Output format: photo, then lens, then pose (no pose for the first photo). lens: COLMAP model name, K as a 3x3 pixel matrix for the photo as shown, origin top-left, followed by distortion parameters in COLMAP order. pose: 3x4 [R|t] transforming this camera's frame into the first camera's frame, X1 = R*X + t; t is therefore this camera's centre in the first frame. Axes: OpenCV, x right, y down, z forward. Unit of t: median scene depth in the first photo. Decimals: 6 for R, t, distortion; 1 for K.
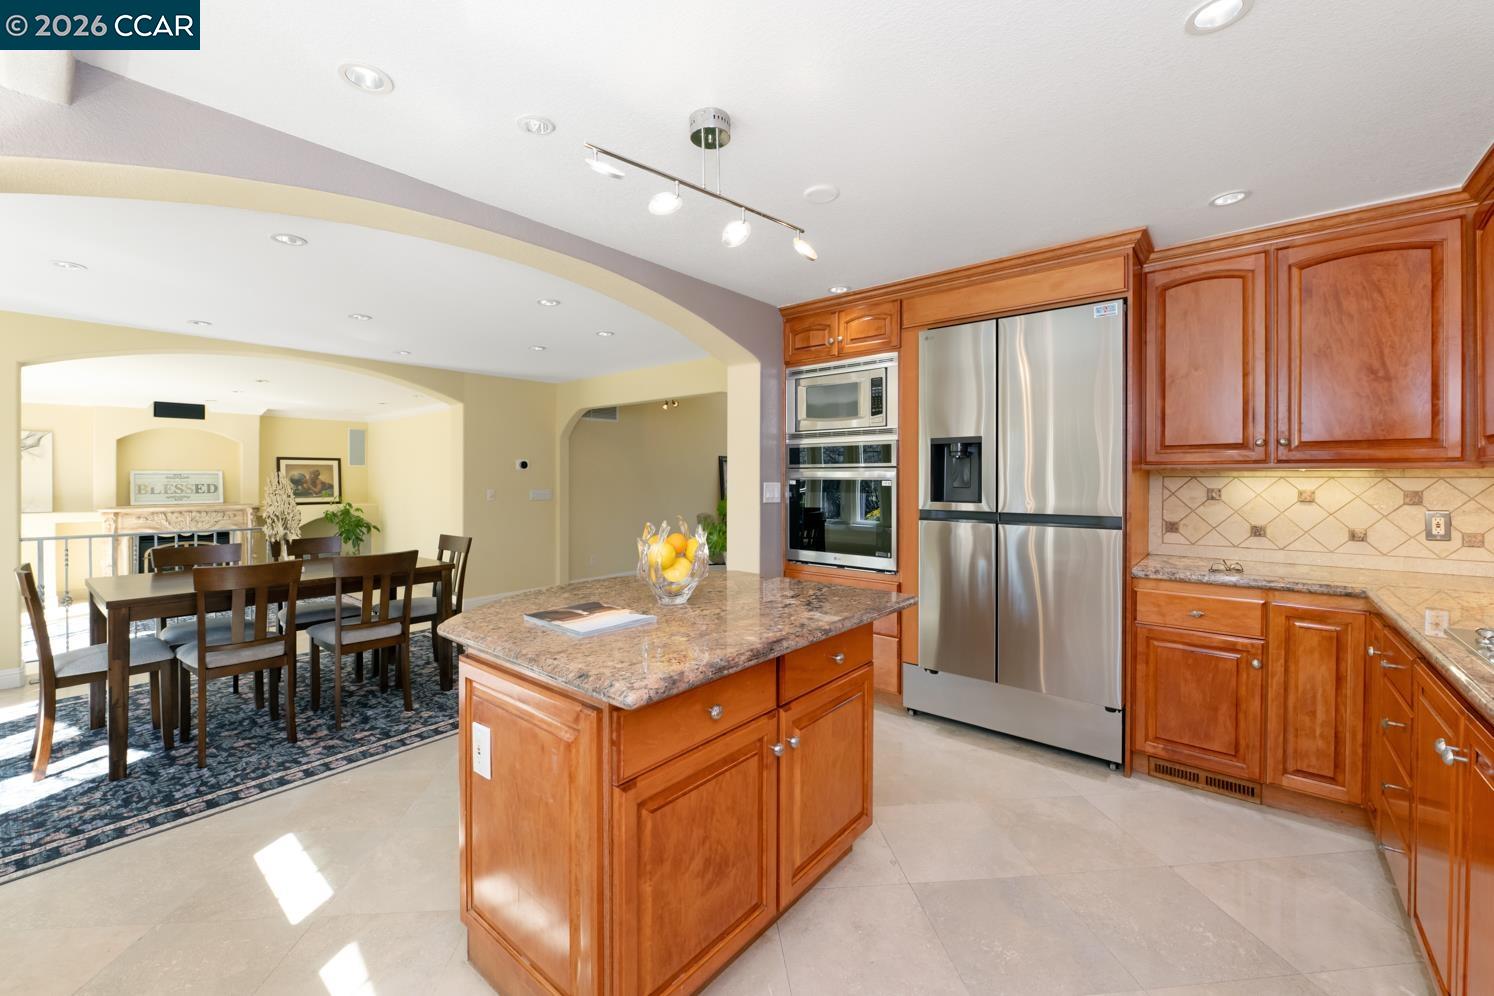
lens RADIAL K [[593.1, 0, 738.2], [0, 593.1, 486.5], [0, 0, 1]] dist [-0.008176, -0.000220]
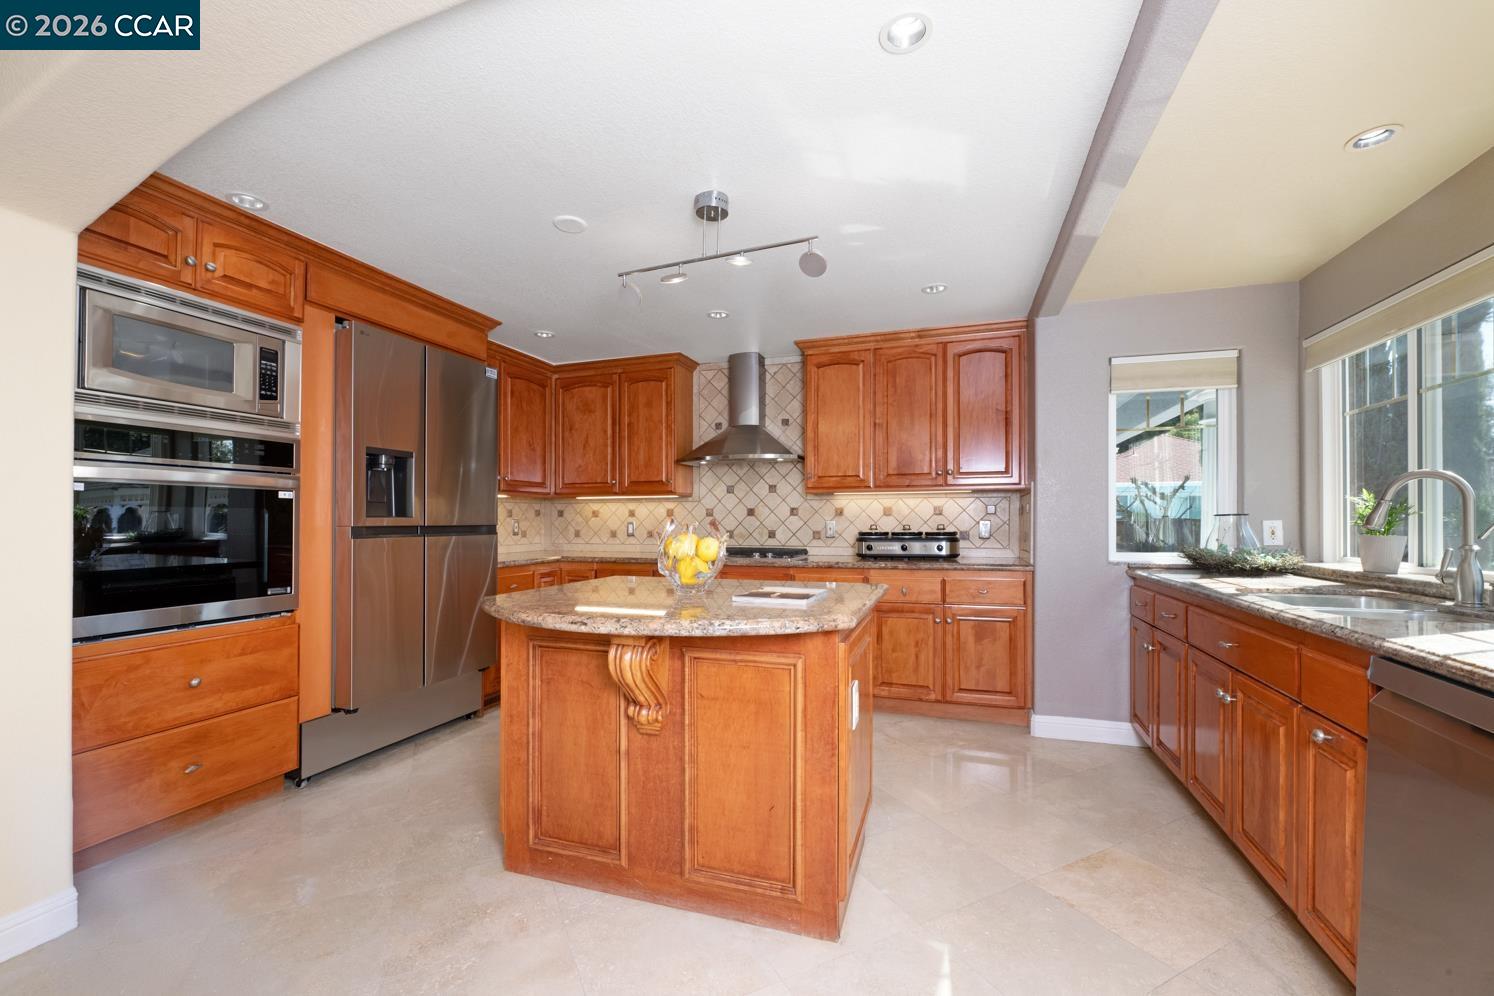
lens RADIAL K [[594.7, 0, 736.8], [0, 594.7, 512.8], [0, 0, 1]] dist [-0.024718, -0.000119]
pose [[-0.346640, 0.006932, 0.937972, -0.654867], [0.005888, 0.999969, -0.005214, 0.025222], [-0.937980, 0.003715, -0.346670, 0.733671]]
